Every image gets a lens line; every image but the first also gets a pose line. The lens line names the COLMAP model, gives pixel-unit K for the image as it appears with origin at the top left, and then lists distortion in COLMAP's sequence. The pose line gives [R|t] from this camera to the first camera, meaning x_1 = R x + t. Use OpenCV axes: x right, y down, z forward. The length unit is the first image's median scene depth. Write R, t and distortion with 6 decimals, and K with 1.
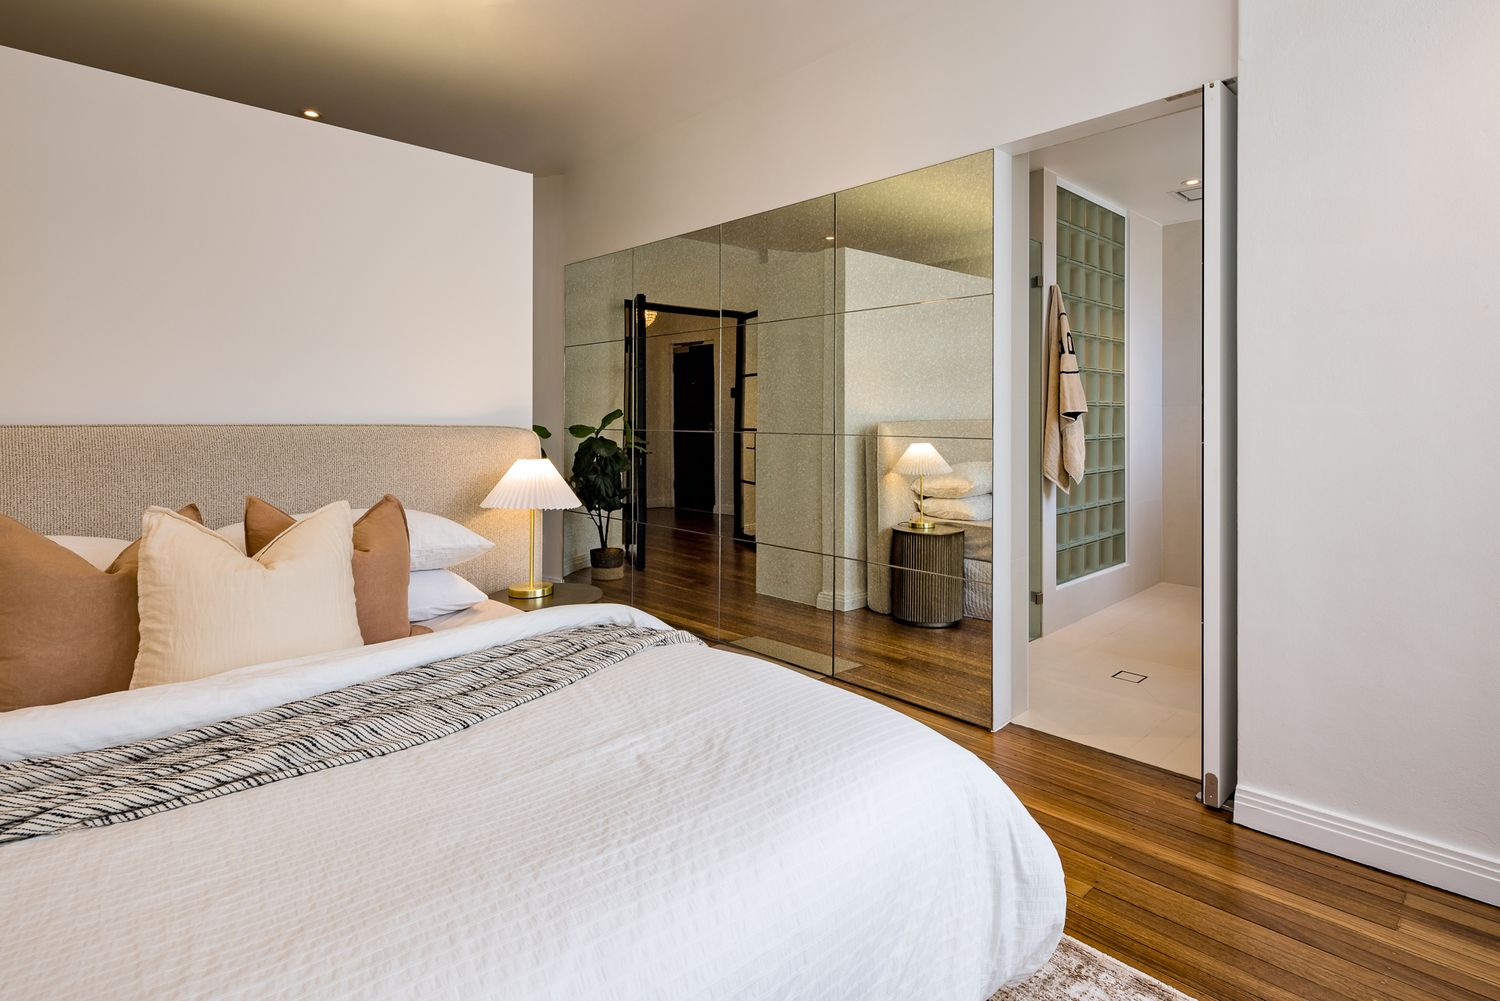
lens RADIAL K [[770.1, 0, 774.6], [0, 770.1, 416.9], [0, 0, 1]] dist [0.004285, -0.004266]
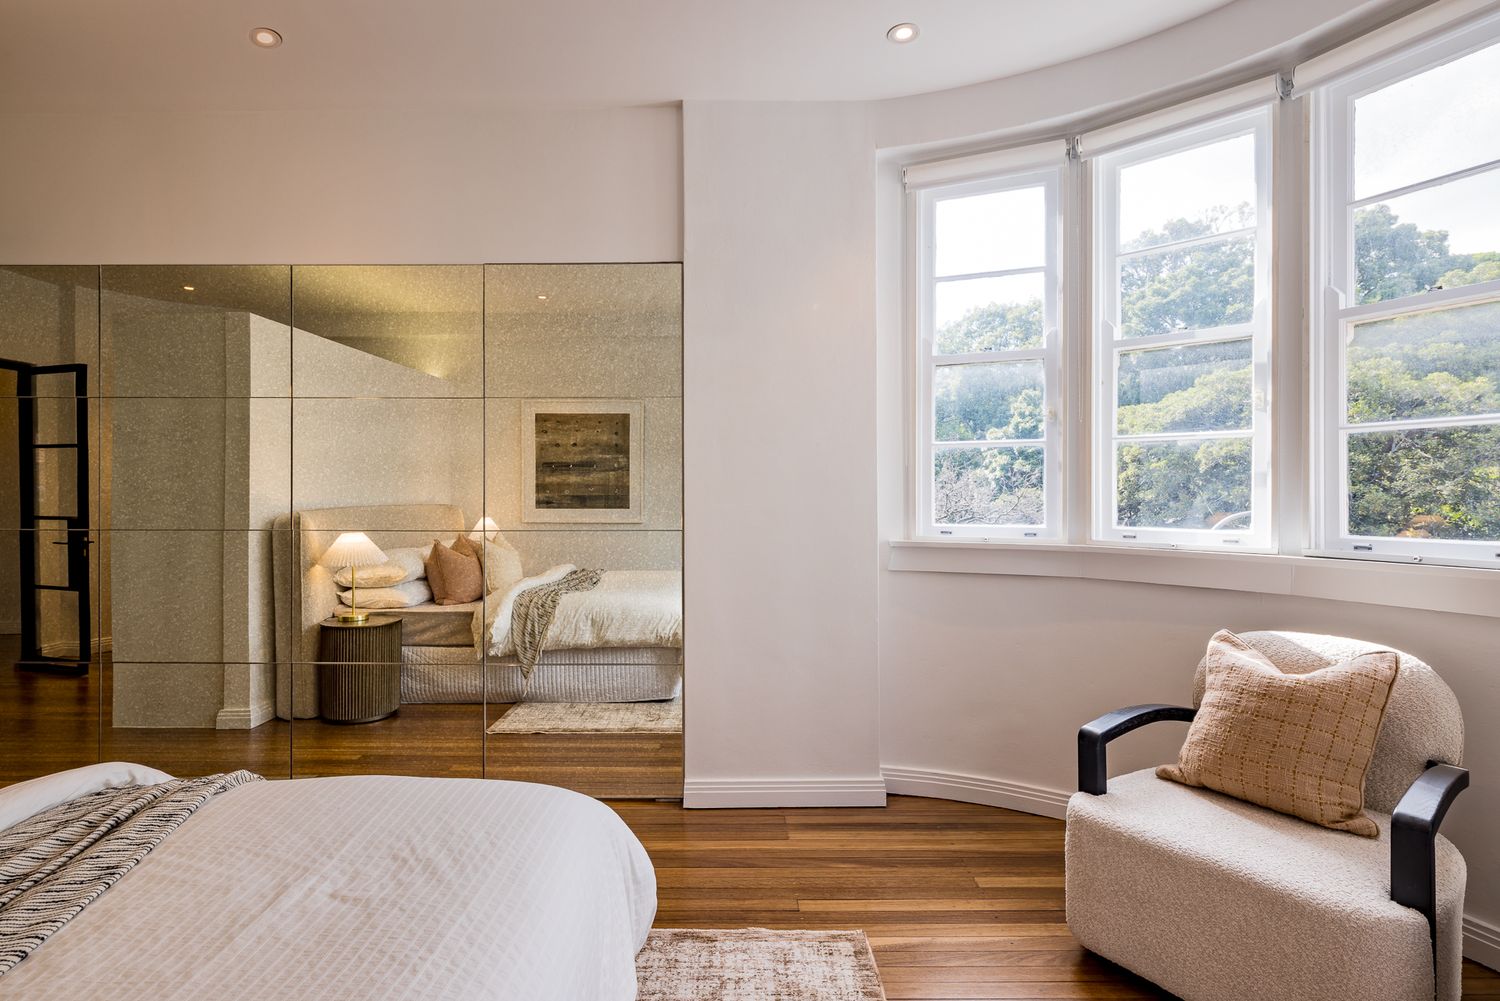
lens RADIAL K [[732.5, 0, 756.0], [0, 732.5, 502.1], [0, 0, 1]] dist [0.006283, -0.005208]
pose [[0.704102, -0.006390, 0.710070, -0.105828], [0.000311, 0.999962, 0.008691, -0.012204], [-0.710099, -0.005899, 0.704077, -0.000794]]
